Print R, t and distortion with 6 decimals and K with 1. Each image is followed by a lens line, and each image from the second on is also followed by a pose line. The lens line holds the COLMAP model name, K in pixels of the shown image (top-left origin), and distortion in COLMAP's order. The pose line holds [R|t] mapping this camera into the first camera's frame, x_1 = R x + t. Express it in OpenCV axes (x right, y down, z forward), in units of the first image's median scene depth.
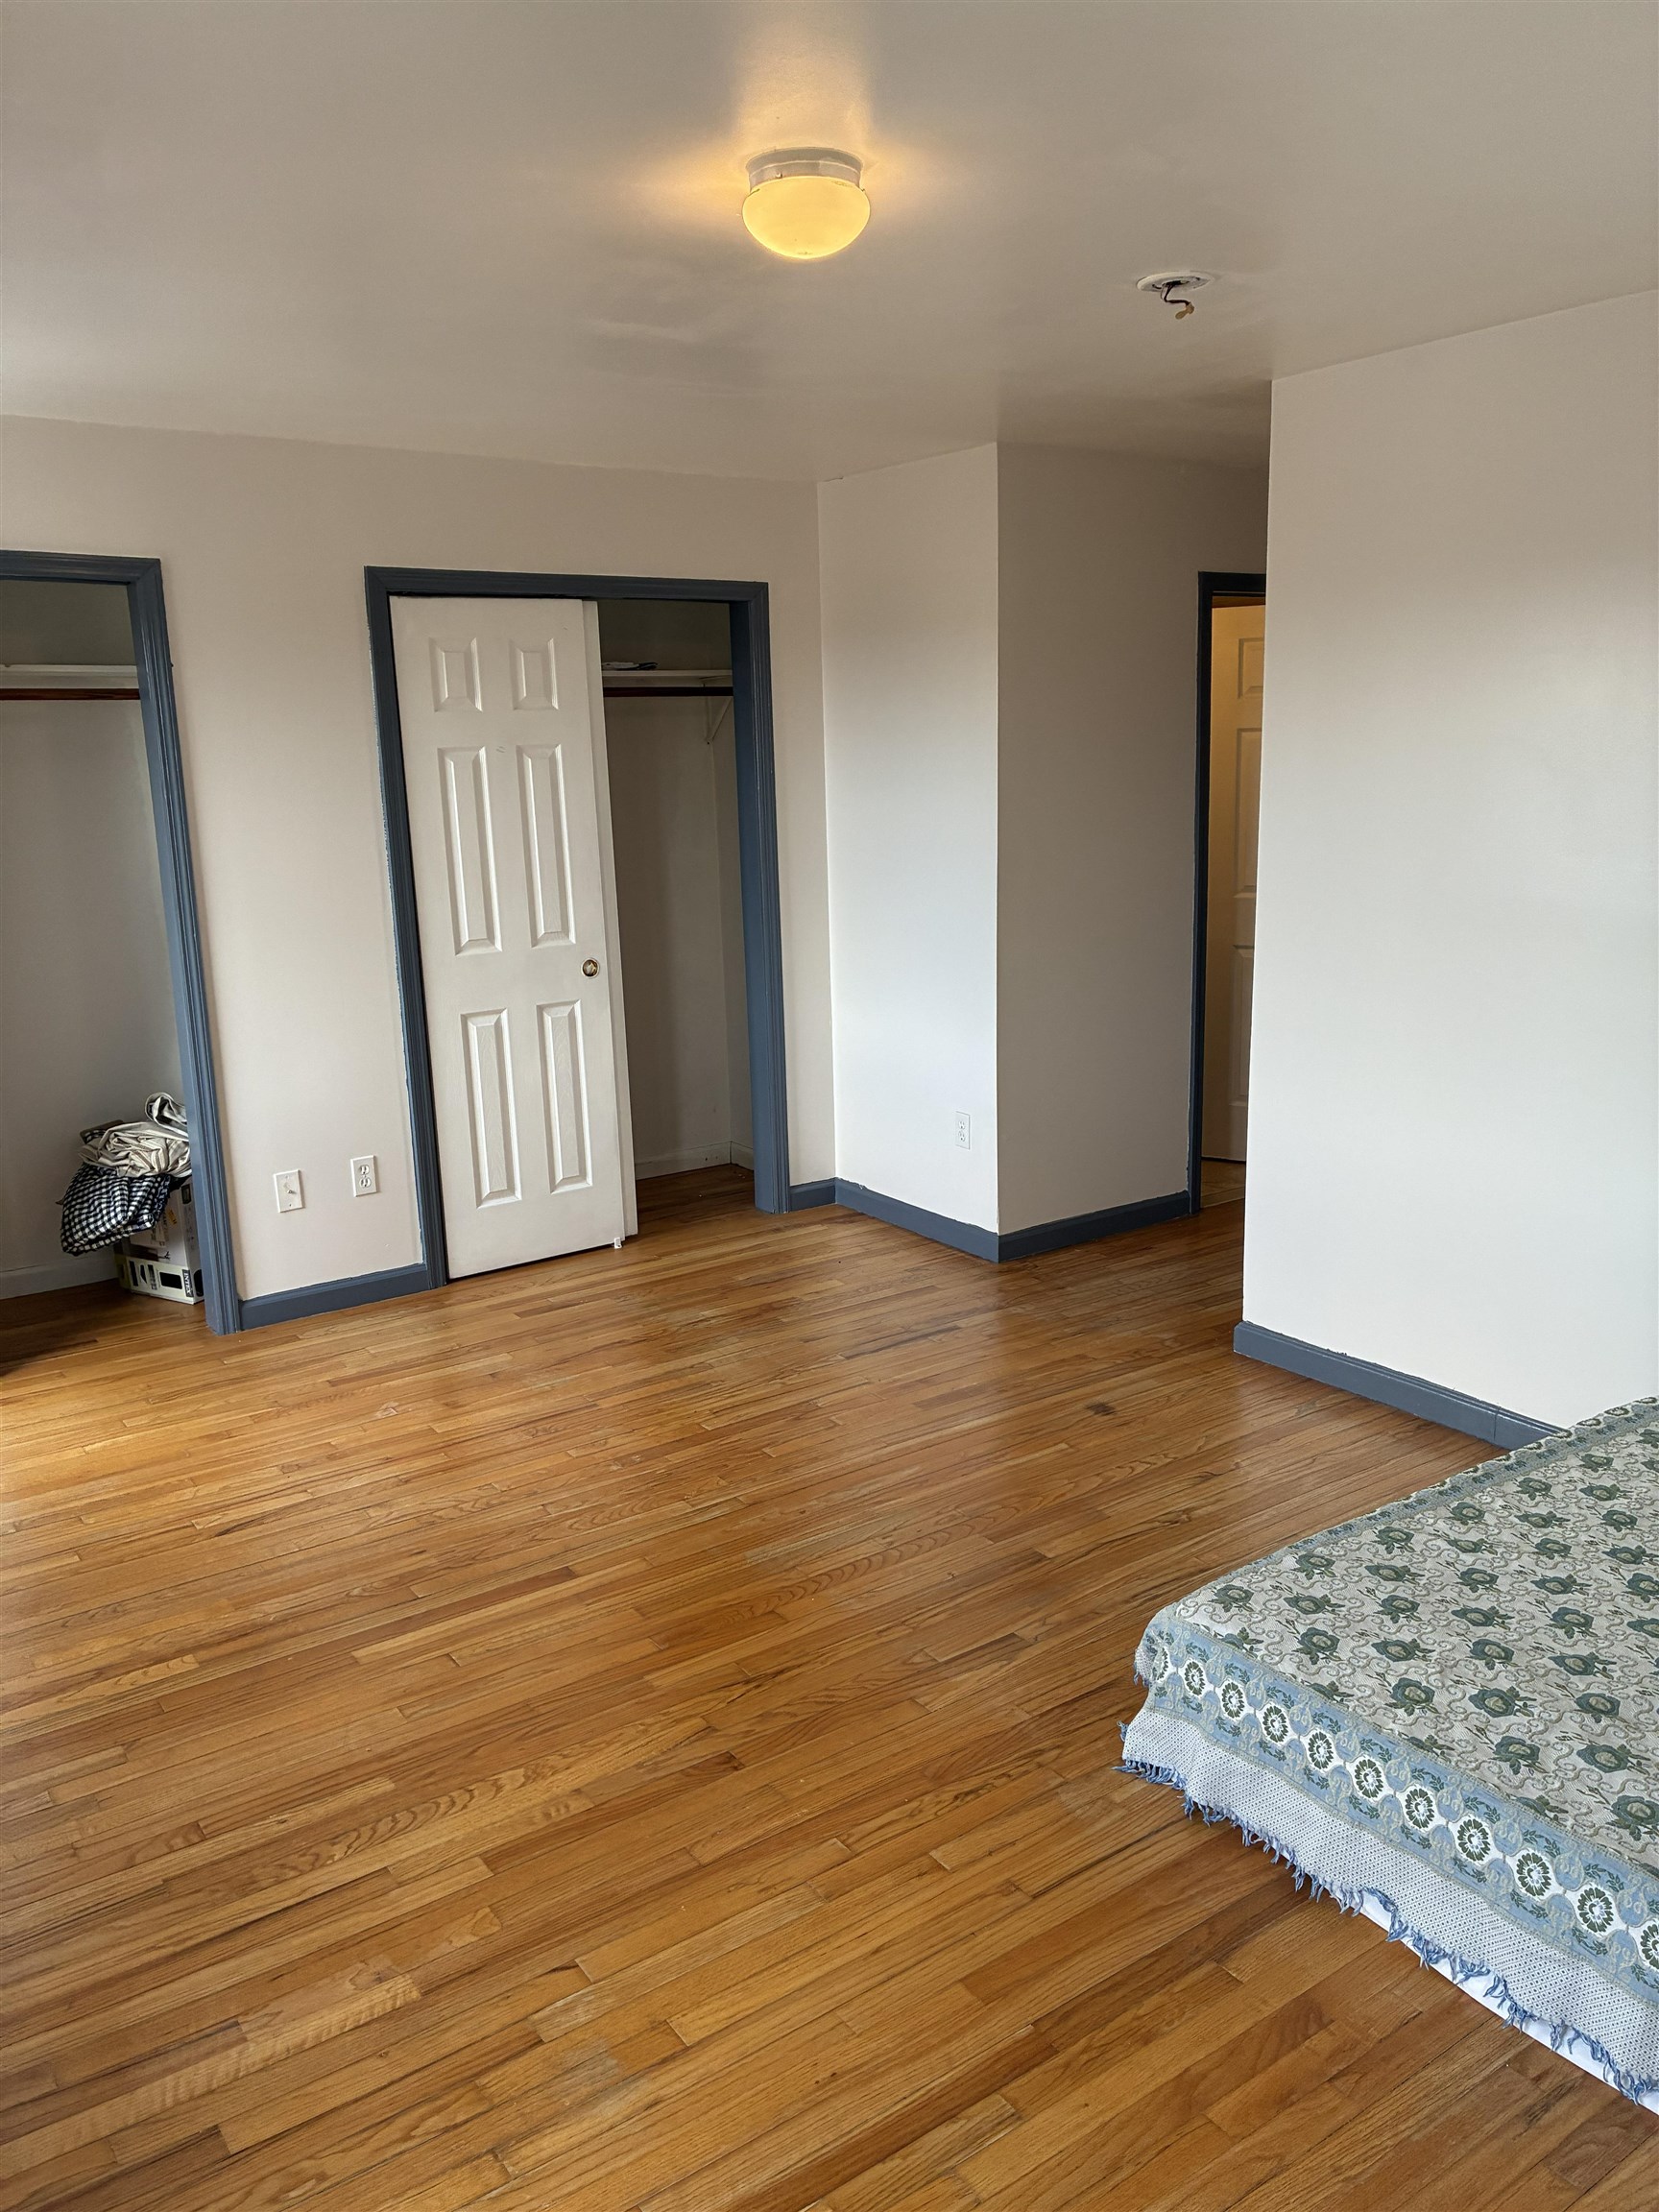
lens RADIAL K [[1692.9, 0, 839.7], [0, 1692.9, 1106.0], [0, 0, 1]] dist [0.014073, -0.015196]
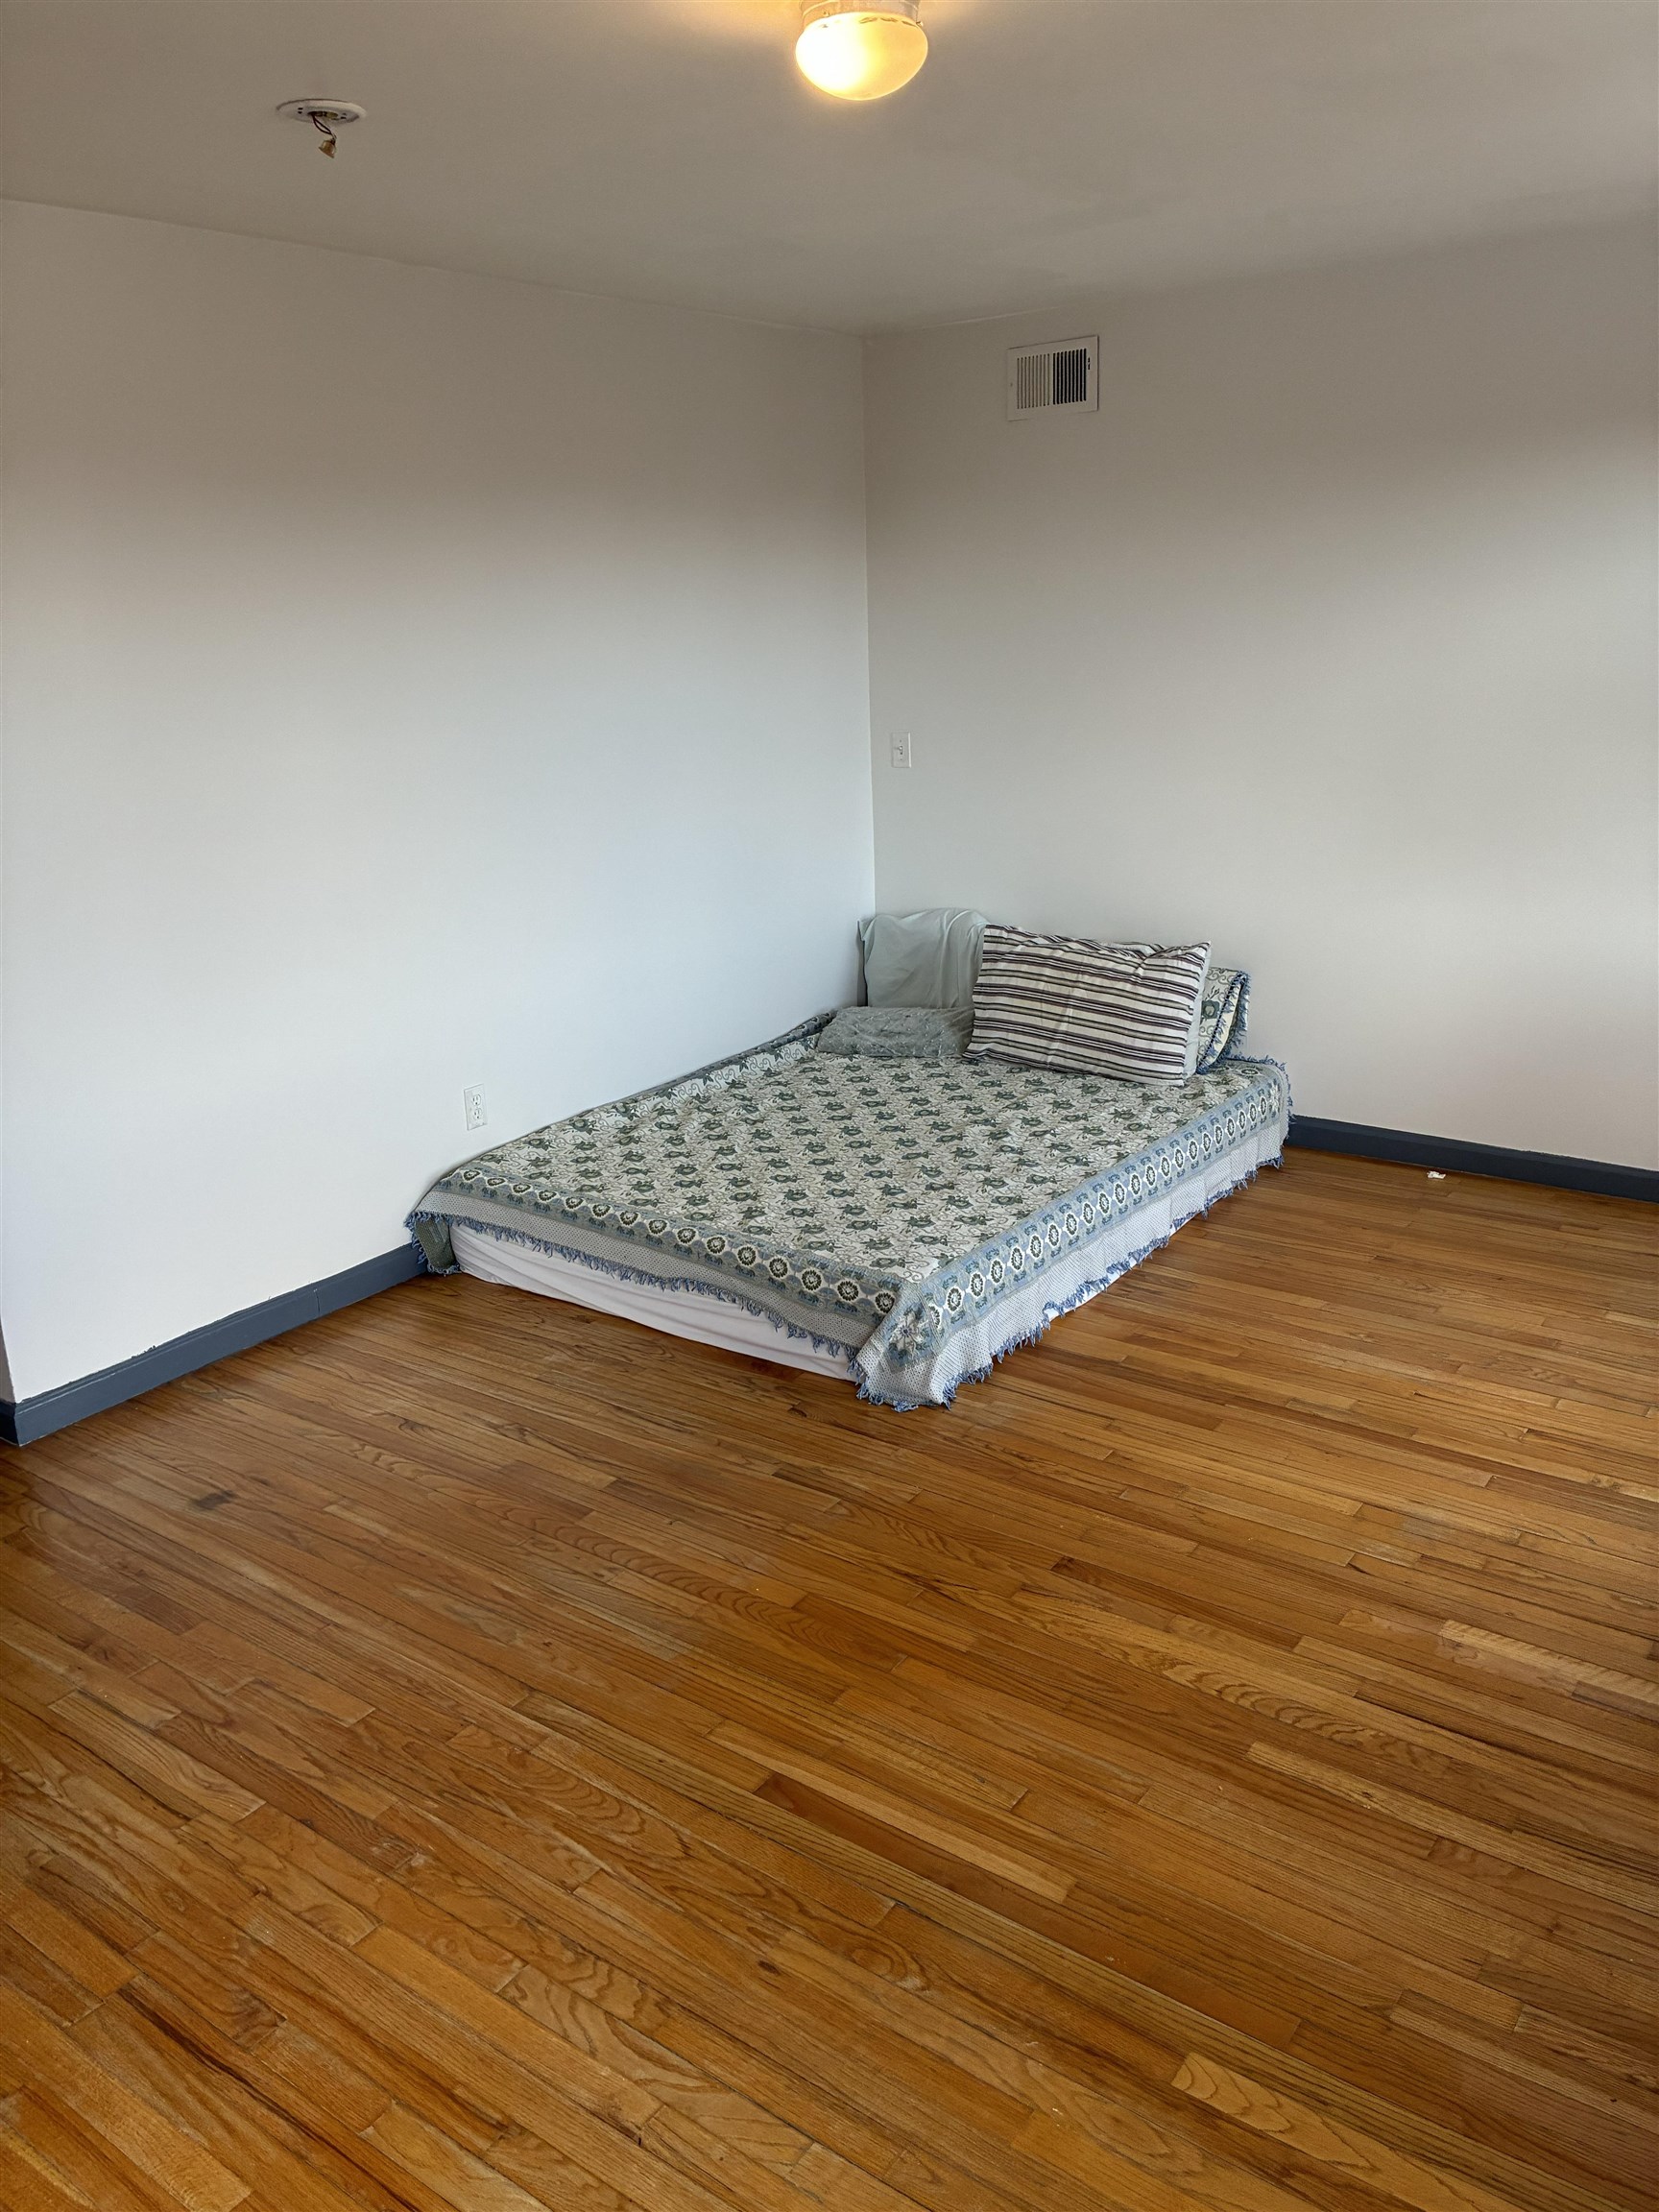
lens RADIAL K [[1692.9, 0, 839.5], [0, 1692.9, 1108.0], [0, 0, 1]] dist [0.014073, -0.015196]
pose [[-0.327377, -0.236850, 0.914727, -0.981847], [0.245075, 0.913661, 0.324286, -0.275032], [-0.912558, 0.330340, -0.241066, 1.361577]]
